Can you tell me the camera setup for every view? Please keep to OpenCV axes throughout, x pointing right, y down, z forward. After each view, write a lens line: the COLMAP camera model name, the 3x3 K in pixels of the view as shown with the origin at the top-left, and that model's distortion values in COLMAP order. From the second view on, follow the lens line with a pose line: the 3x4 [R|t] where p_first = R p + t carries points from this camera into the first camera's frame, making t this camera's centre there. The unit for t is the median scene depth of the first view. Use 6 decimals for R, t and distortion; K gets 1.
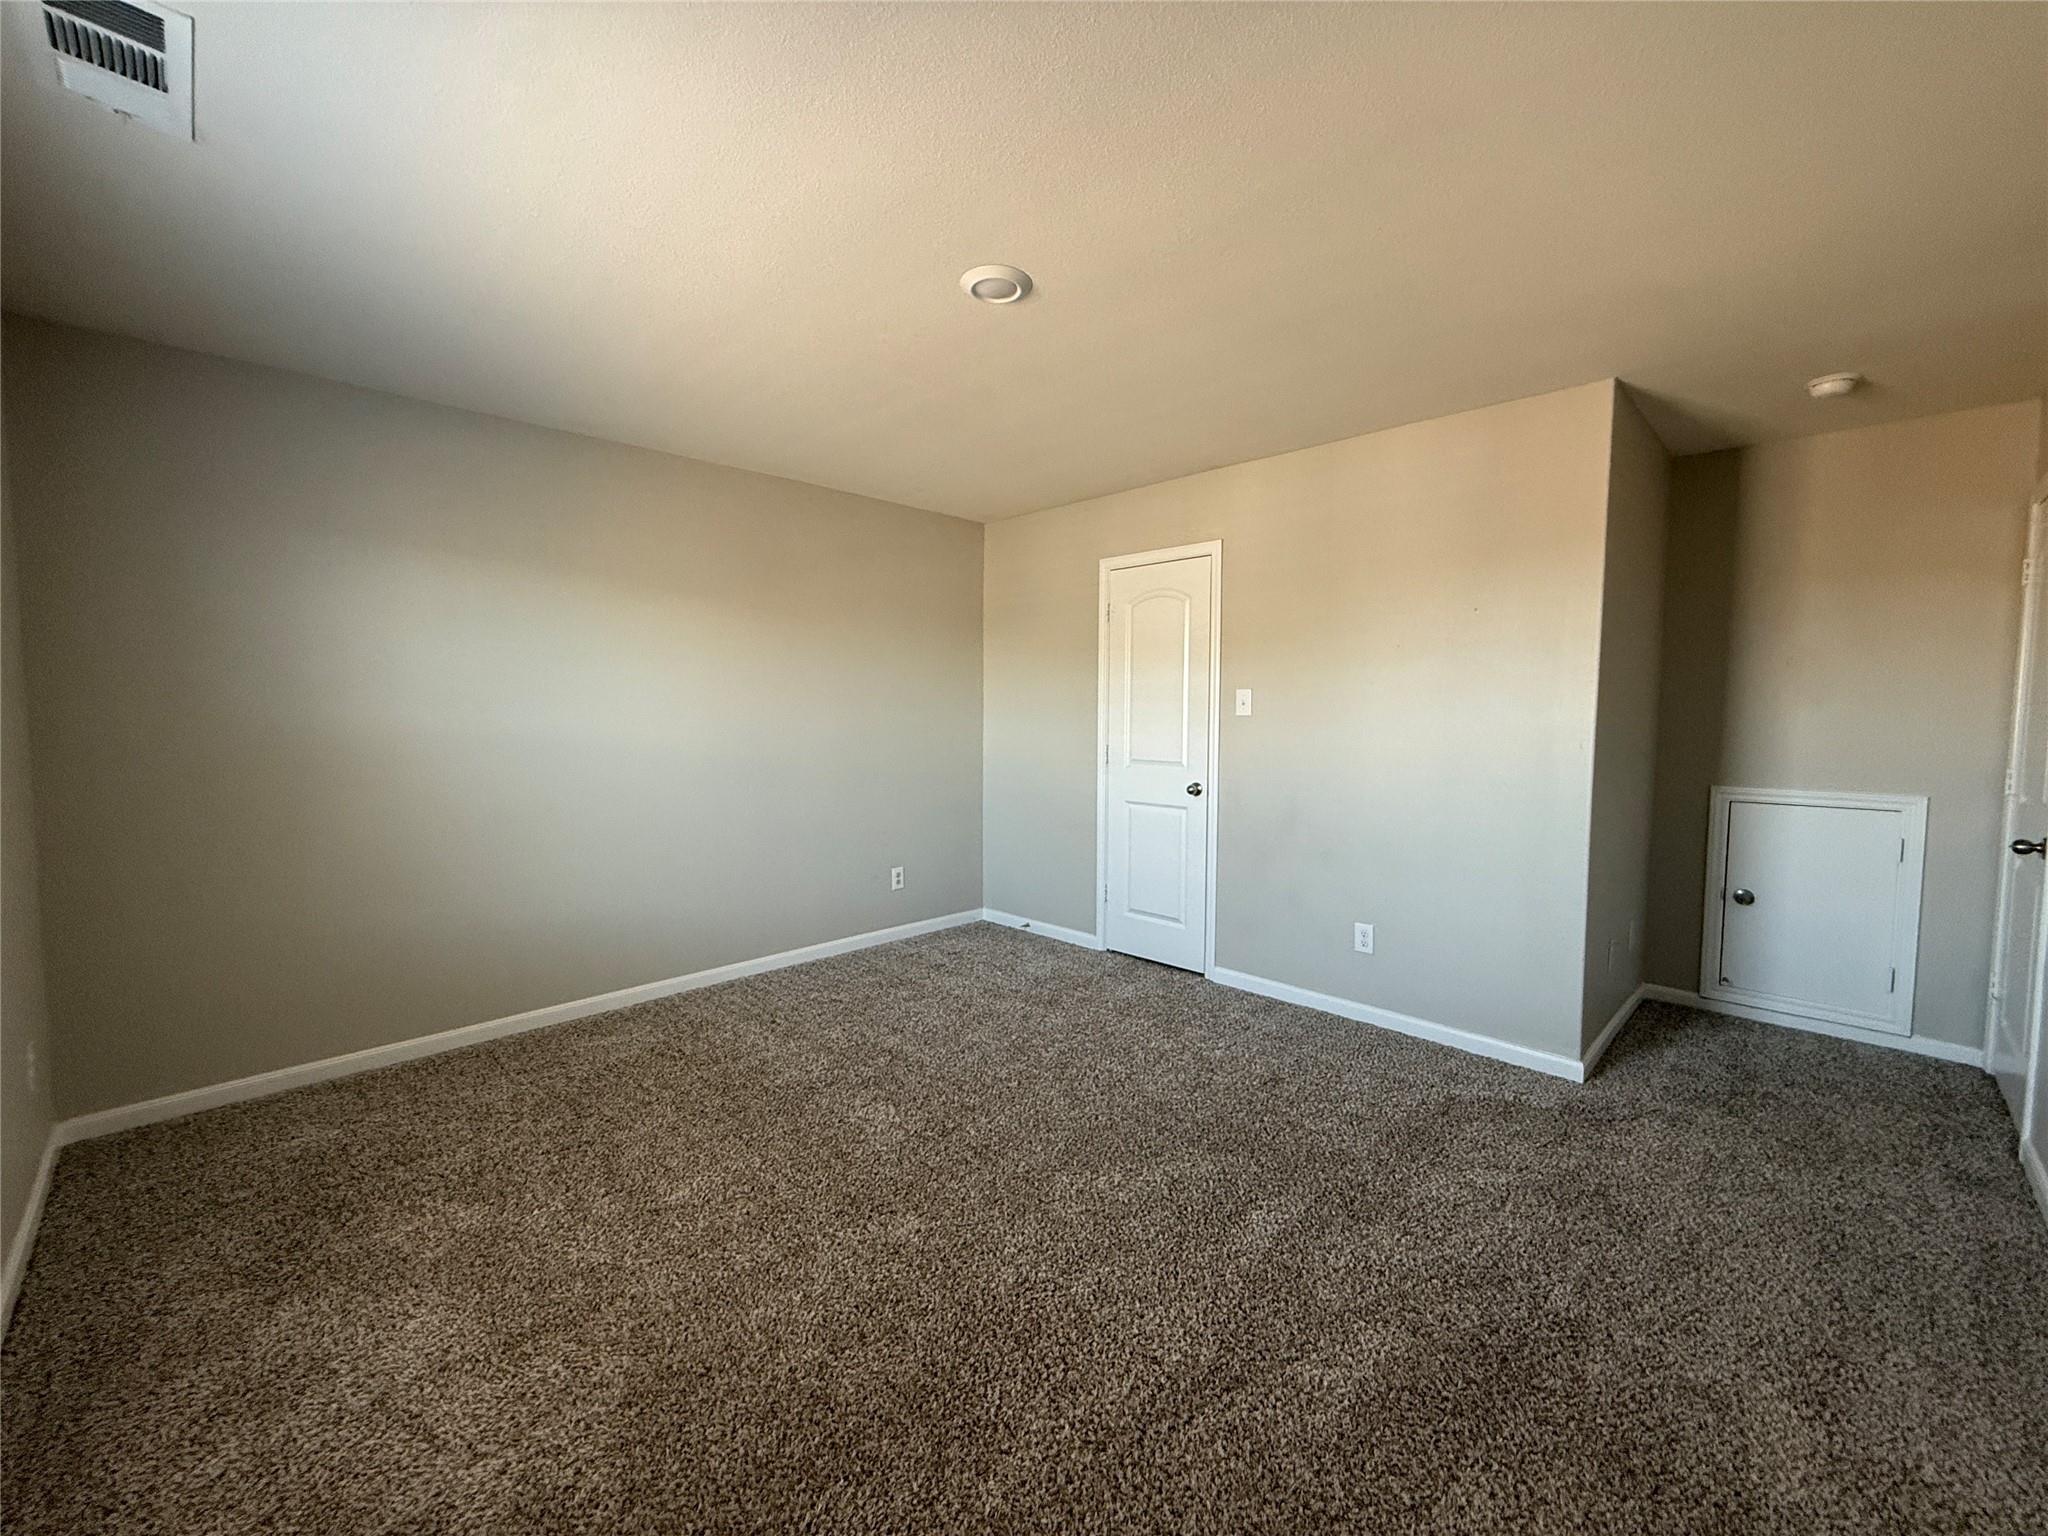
lens RADIAL K [[824.5, 0, 1016.8], [0, 824.5, 762.6], [0, 0, 1]] dist [0.009111, 0.000034]
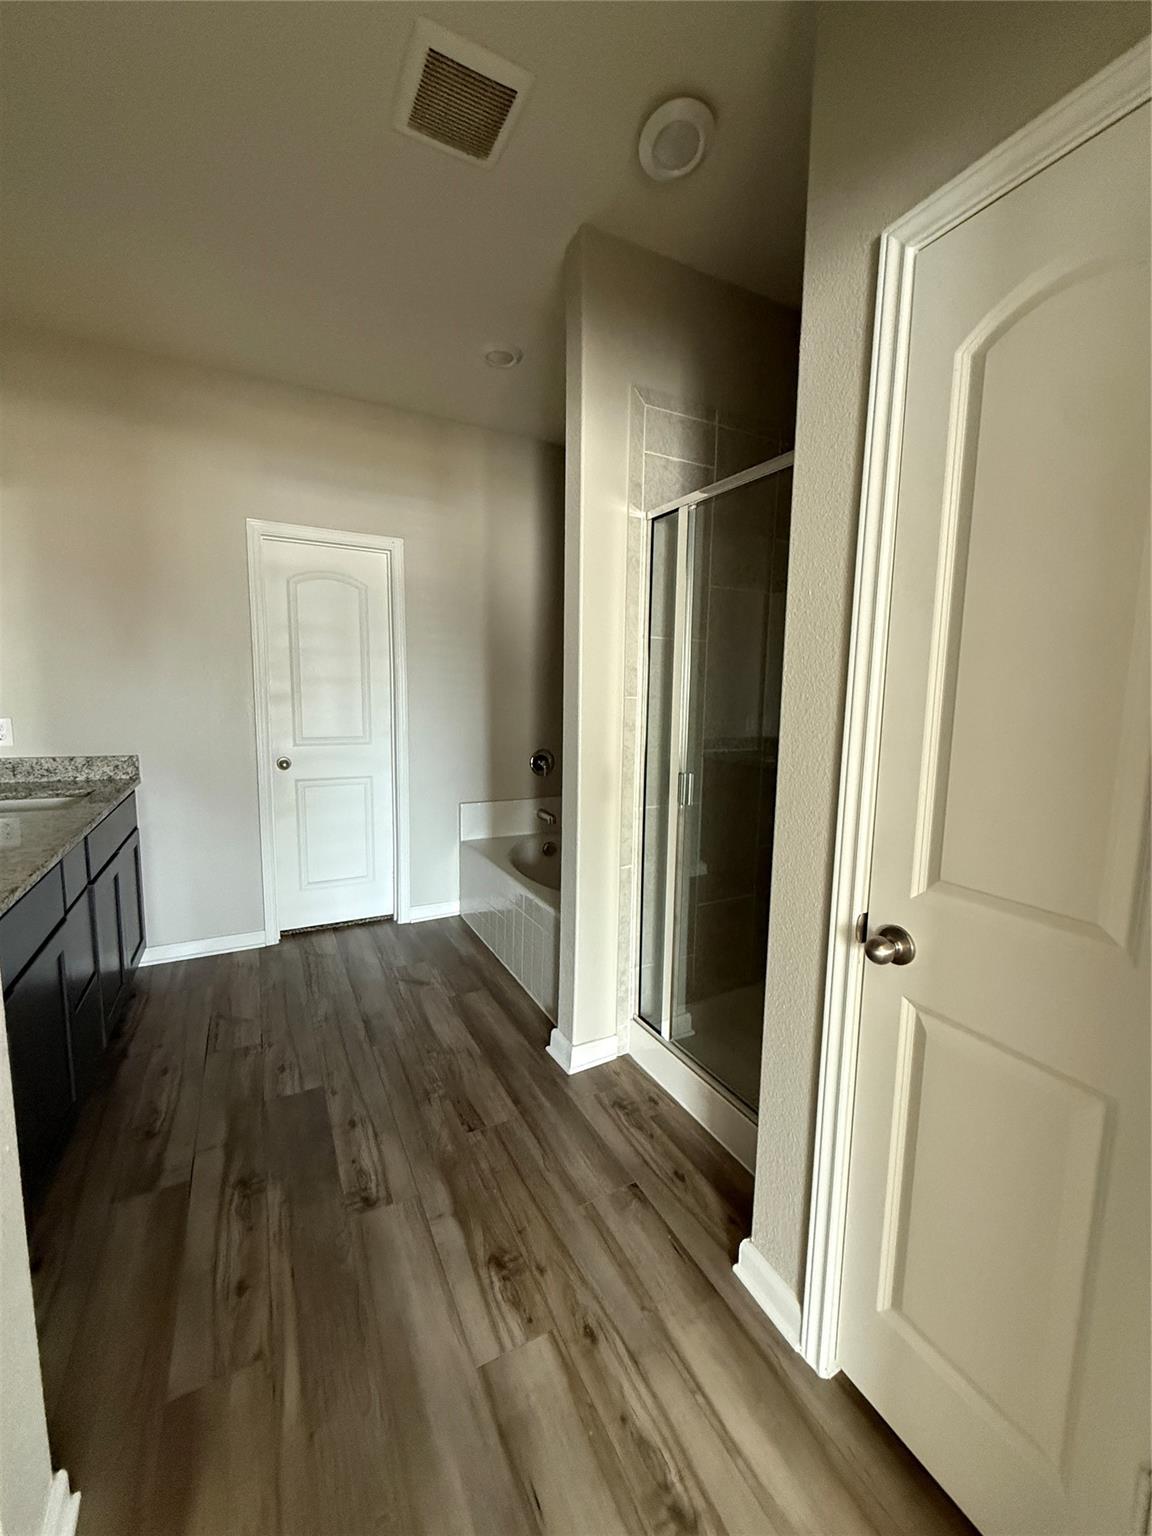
lens RADIAL K [[618.4, 0, 576.0], [0, 618.4, 768.0], [0, 0, 1]] dist [0.009111, 0.000034]
pose [[0.294875, -0.117005, 0.948345, -0.198752], [0.056043, 0.992884, 0.105075, -0.012575], [-0.953891, 0.022164, 0.299334, 0.201690]]
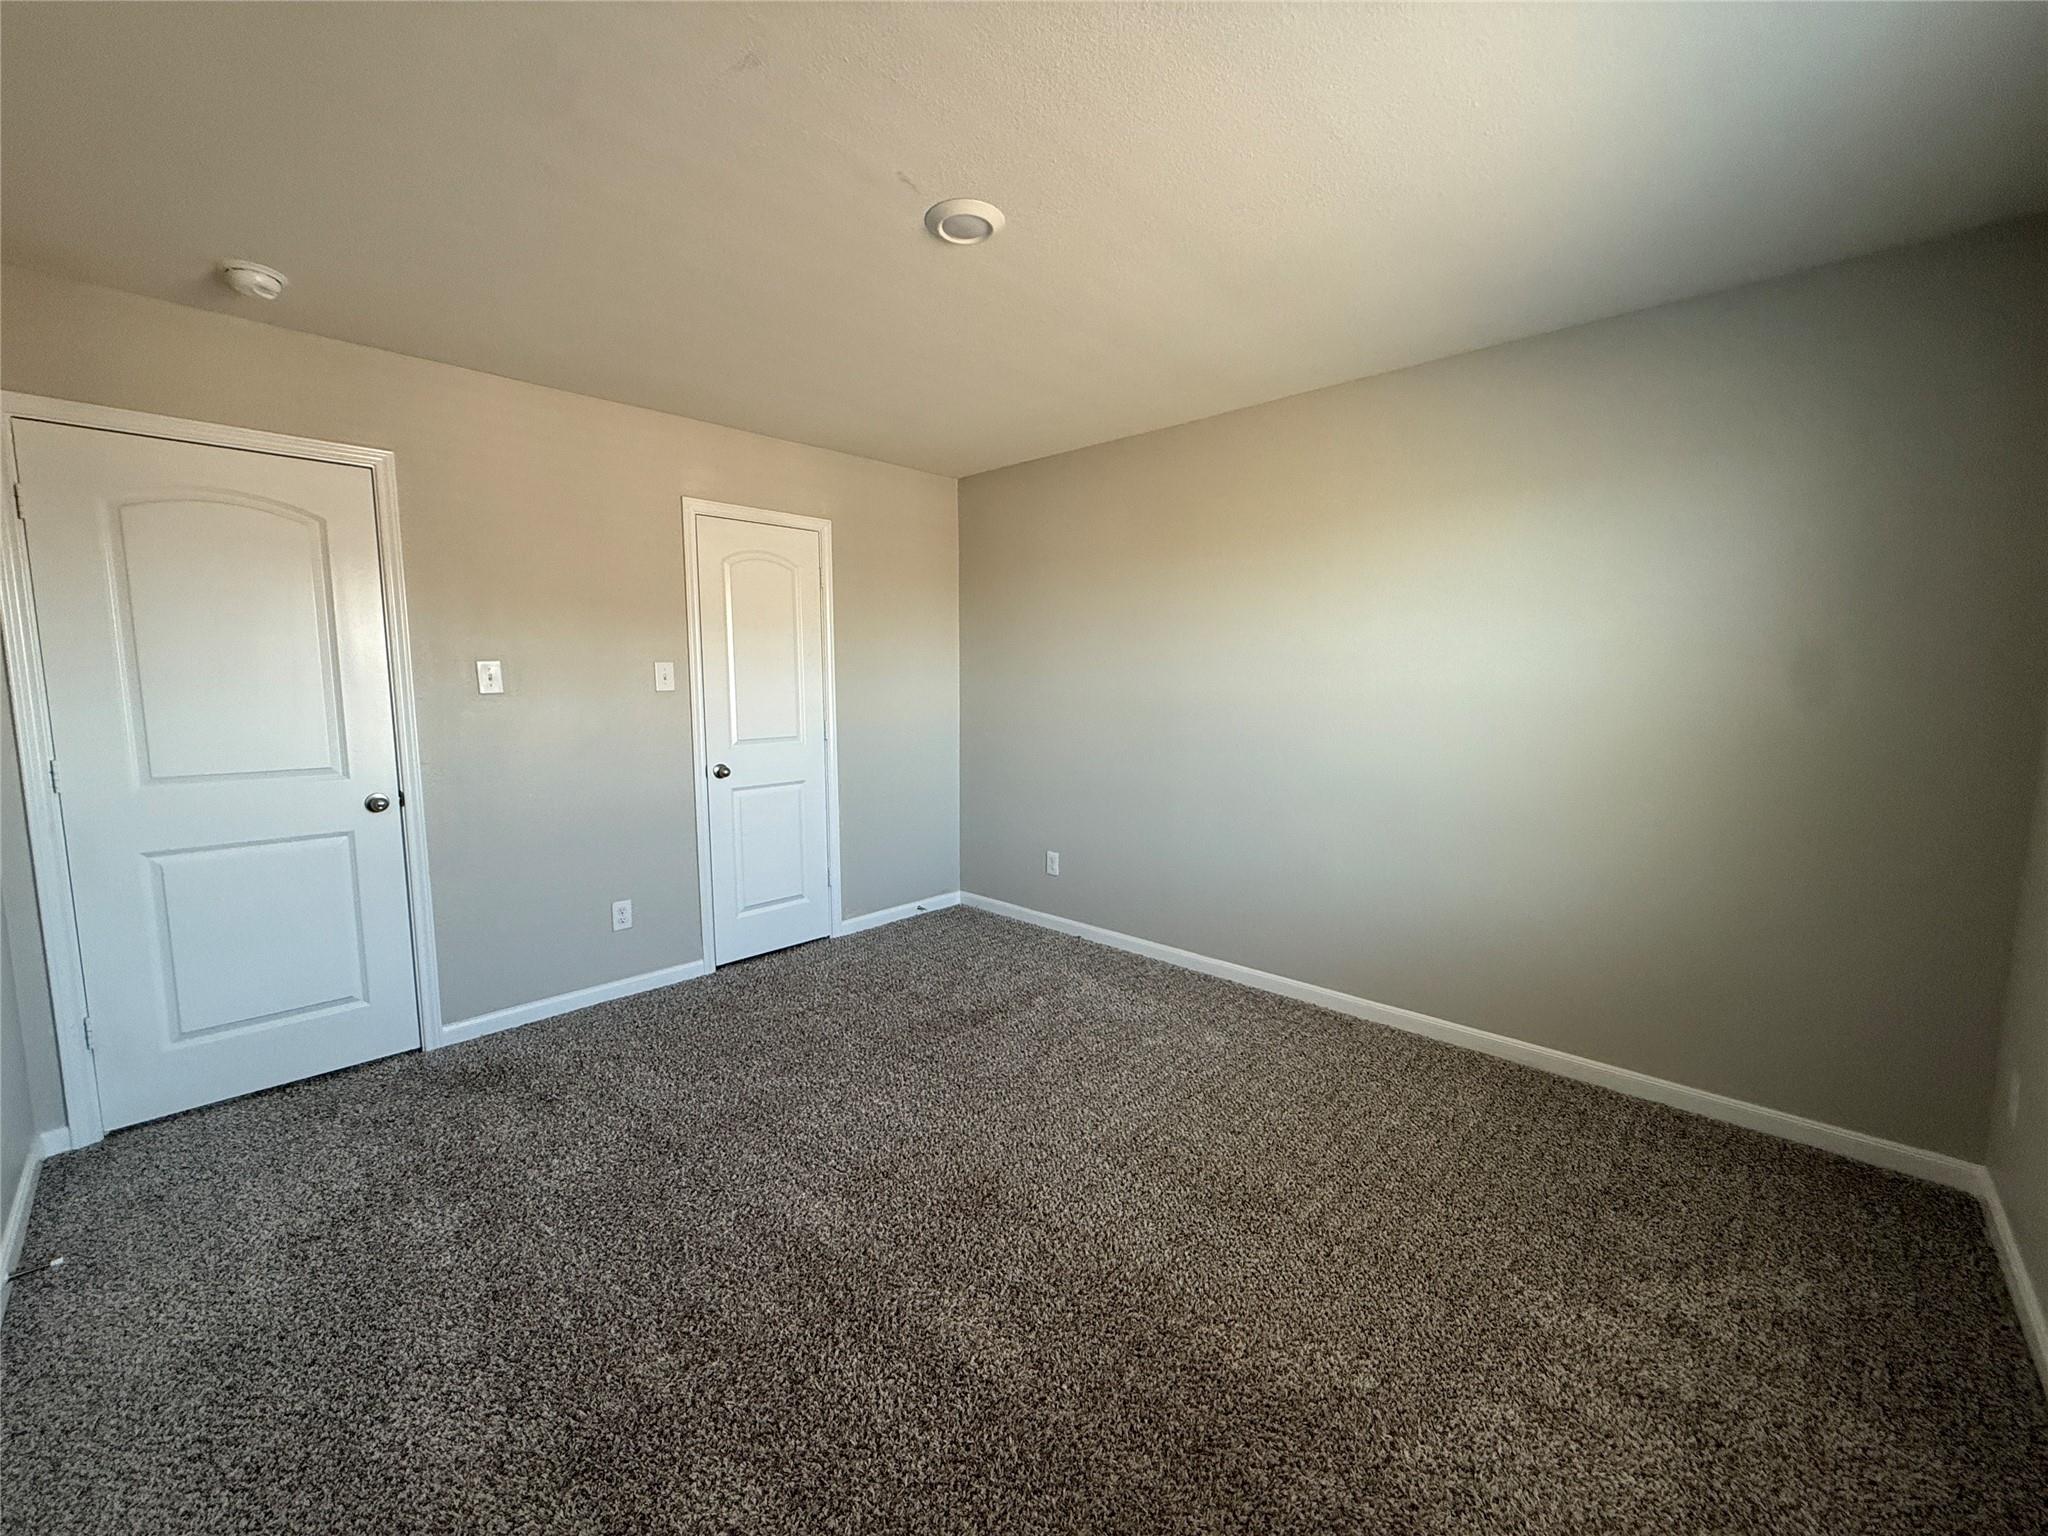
lens RADIAL K [[811.9, 0, 1016.3], [0, 811.9, 764.8], [0, 0, 1]] dist [0.000052, 0.000074]
pose [[-0.007218, -0.112270, 0.993652, -0.310540], [0.078161, 0.990574, 0.112490, -0.022071], [-0.996915, 0.078477, 0.001625, 0.299992]]
